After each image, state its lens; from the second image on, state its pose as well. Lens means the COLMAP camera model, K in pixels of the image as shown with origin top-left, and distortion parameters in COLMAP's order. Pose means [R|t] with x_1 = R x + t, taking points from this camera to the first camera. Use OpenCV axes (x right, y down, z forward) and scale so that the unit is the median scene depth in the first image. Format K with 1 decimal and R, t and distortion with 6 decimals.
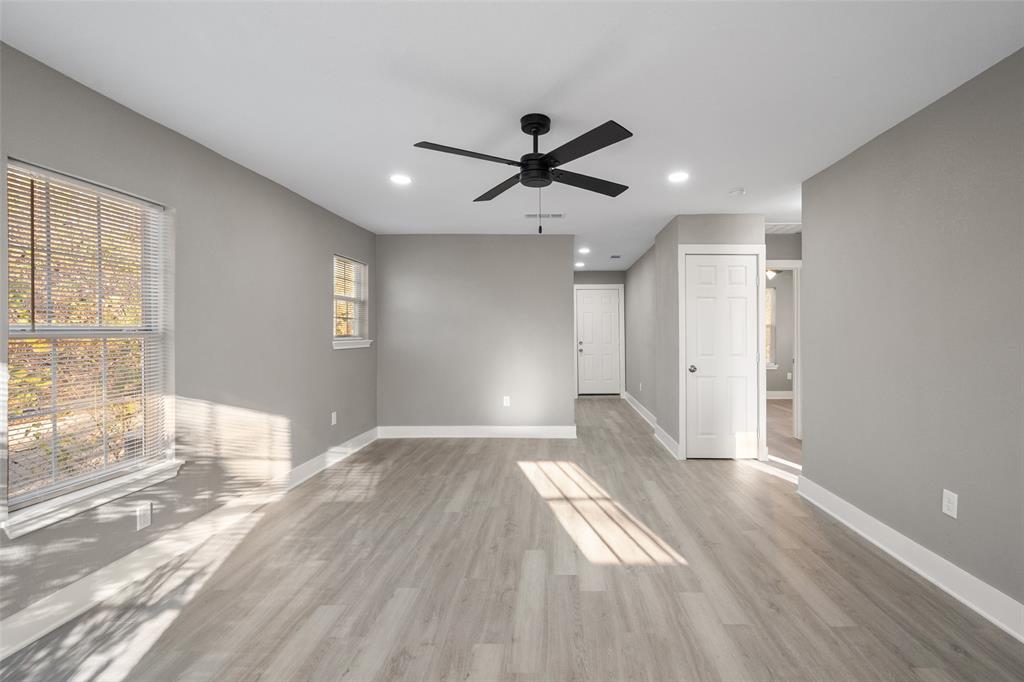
lens RADIAL K [[437.7, 0, 551.6], [0, 437.7, 332.2], [0, 0, 1]] dist [-0.000931, -0.000263]
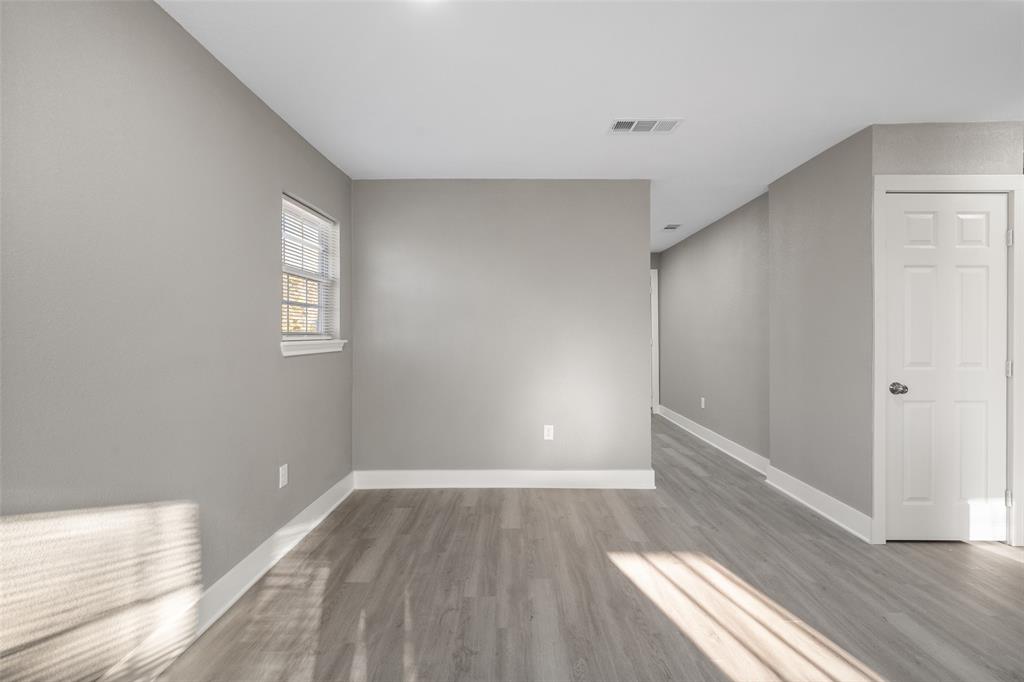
lens RADIAL K [[429.6, 0, 511.5], [0, 429.6, 331.3], [0, 0, 1]] dist [0.001010, -0.000008]
pose [[0.999997, -0.001602, 0.001779, -0.249334], [0.001611, 0.999986, -0.005038, 0.012324], [-0.001771, 0.005041, 0.999986, 0.547207]]
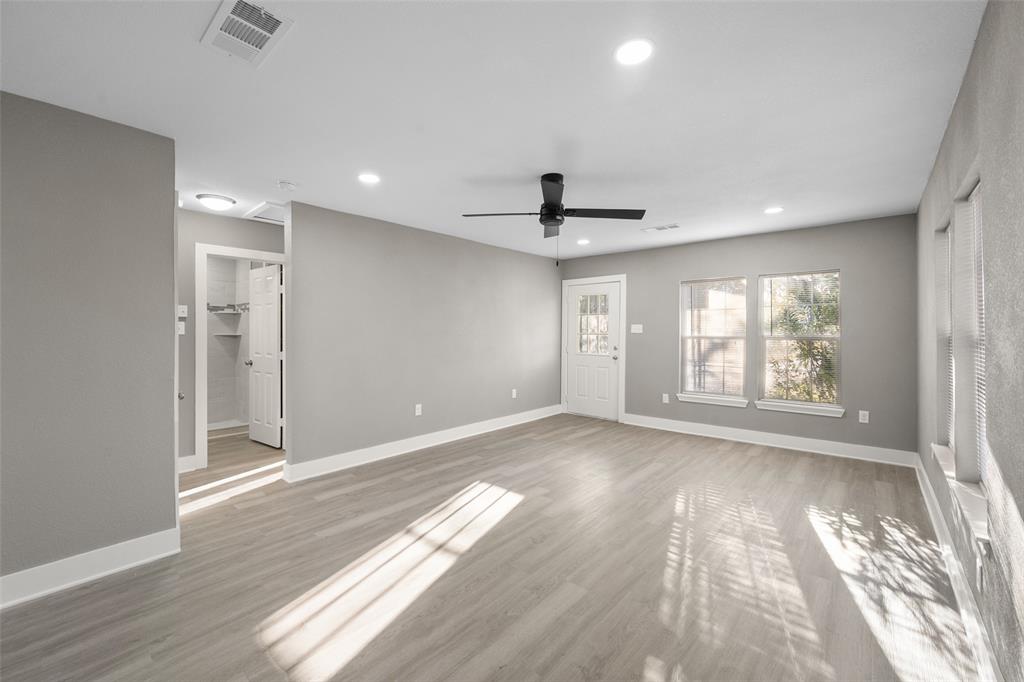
lens RADIAL K [[411.5, 0, 512.0], [0, 411.5, 341.0], [0, 0, 1]] dist [0.001571, 0.000166]
pose [[-0.751146, -0.016363, 0.659933, -0.538643], [0.000986, 0.999664, 0.025908, -0.012539], [-0.660135, 0.020111, -0.750878, 1.438712]]
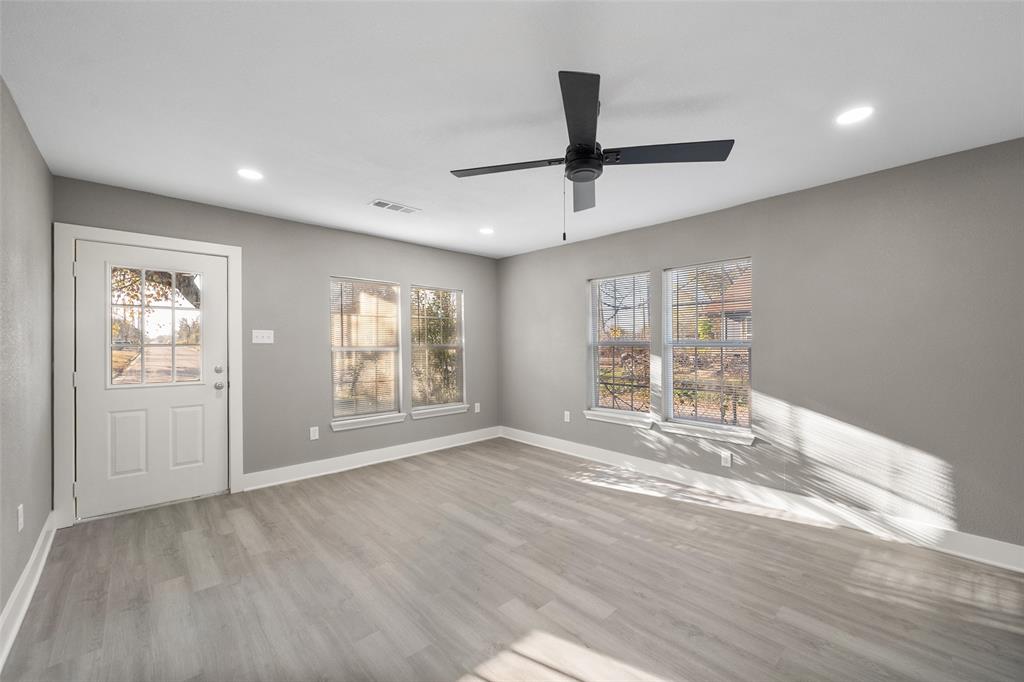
lens RADIAL K [[410.2, 0, 513.5], [0, 410.2, 343.9], [0, 0, 1]] dist [-0.000885, -0.000044]
pose [[-0.728651, -0.000559, -0.684884, 0.462386], [-0.002764, 0.999994, 0.002124, -0.003537], [0.684879, 0.003441, -0.728649, 1.075612]]
